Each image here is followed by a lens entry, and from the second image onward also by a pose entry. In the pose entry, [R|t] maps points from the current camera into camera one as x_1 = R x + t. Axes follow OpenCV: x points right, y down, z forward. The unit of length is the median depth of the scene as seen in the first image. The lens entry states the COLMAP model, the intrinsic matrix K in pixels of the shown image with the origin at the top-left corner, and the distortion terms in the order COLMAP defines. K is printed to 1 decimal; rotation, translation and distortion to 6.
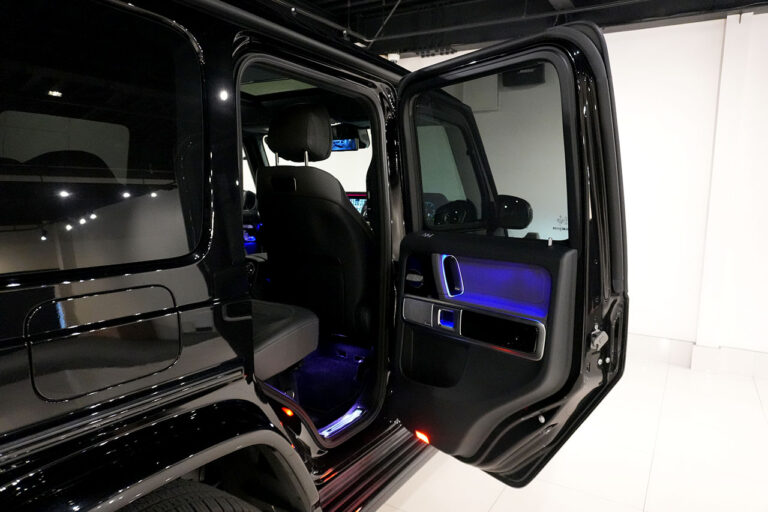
lens RADIAL K [[524.9, 0, 382.3], [0, 524.9, 257.6], [0, 0, 1]] dist [-0.047821, 0.043526]
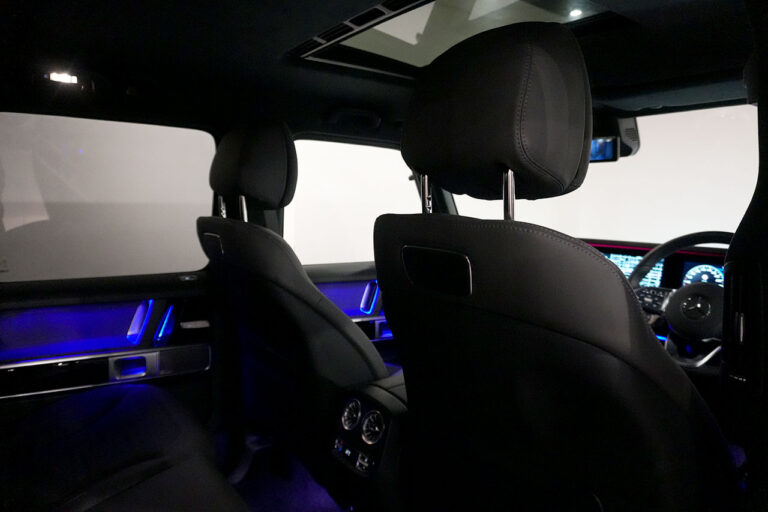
lens RADIAL K [[524.9, 0, 382.3], [0, 524.9, 257.6], [0, 0, 1]] dist [-0.047821, 0.043526]
pose [[0.929051, 0.036353, -0.368161, -0.094071], [-0.044071, 0.998949, -0.012575, -0.135293], [0.367317, 0.027908, 0.929677, 0.645769]]
